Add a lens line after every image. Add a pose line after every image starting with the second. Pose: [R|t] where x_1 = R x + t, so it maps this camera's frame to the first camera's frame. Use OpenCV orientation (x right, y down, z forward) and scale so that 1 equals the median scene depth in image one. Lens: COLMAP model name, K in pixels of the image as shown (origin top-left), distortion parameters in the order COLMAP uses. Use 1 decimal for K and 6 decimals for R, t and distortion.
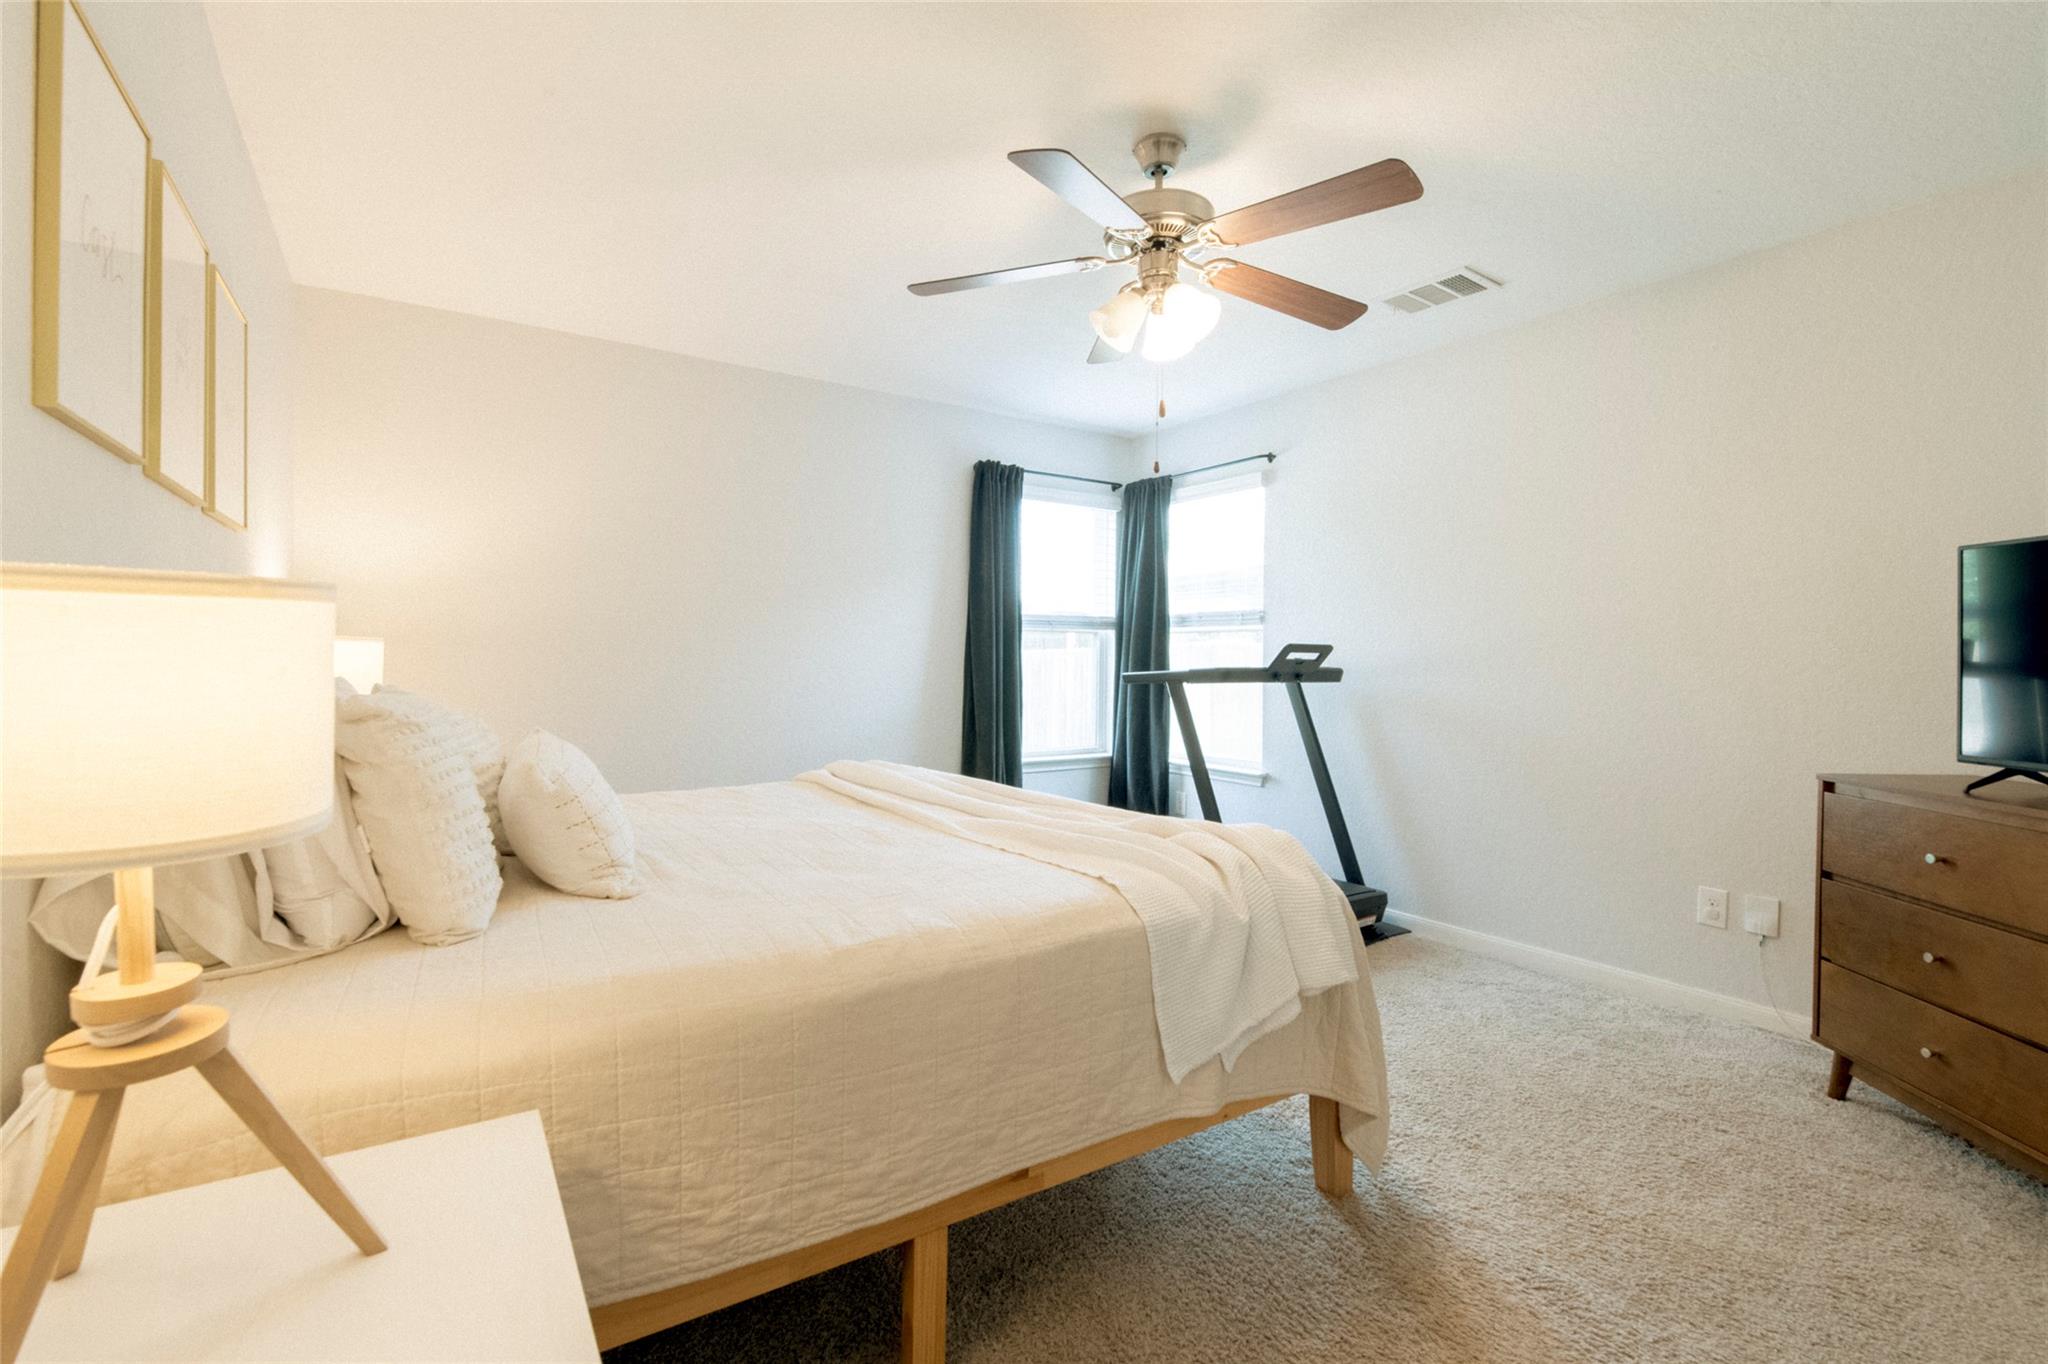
lens RADIAL K [[891.5, 0, 1015.4], [0, 891.5, 665.5], [0, 0, 1]] dist [-0.008242, -0.003006]
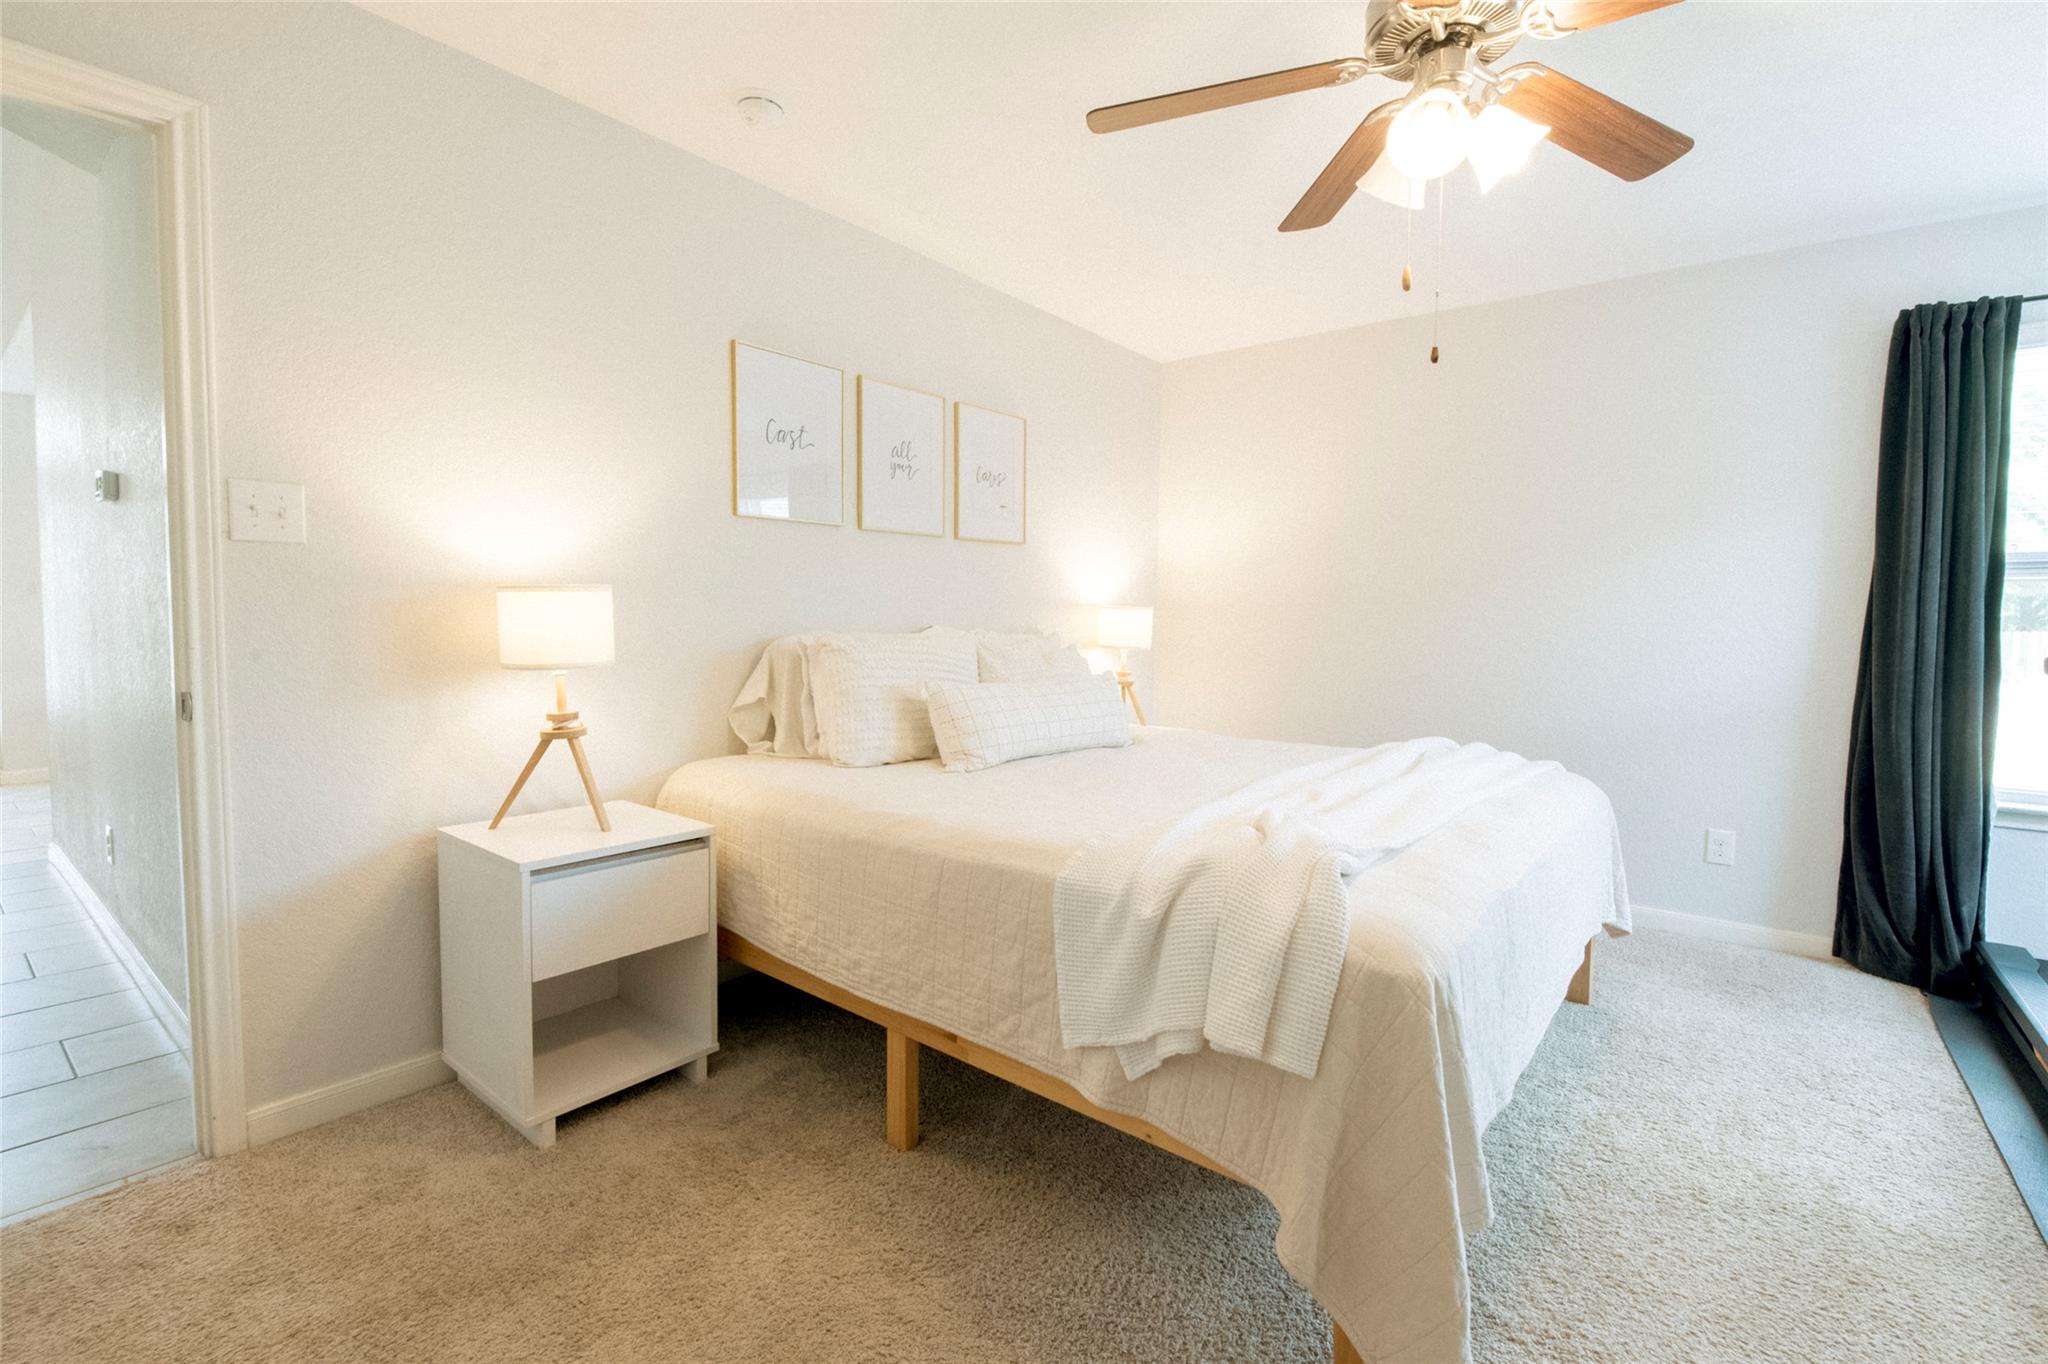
lens RADIAL K [[891.5, 0, 1019.6], [0, 891.5, 676.5], [0, 0, 1]] dist [-0.008242, -0.003006]
pose [[0.312255, 0.051702, -0.948590, 1.243759], [-0.017463, 0.998662, 0.048683, 0.022479], [0.949838, 0.001364, 0.312740, 0.757284]]
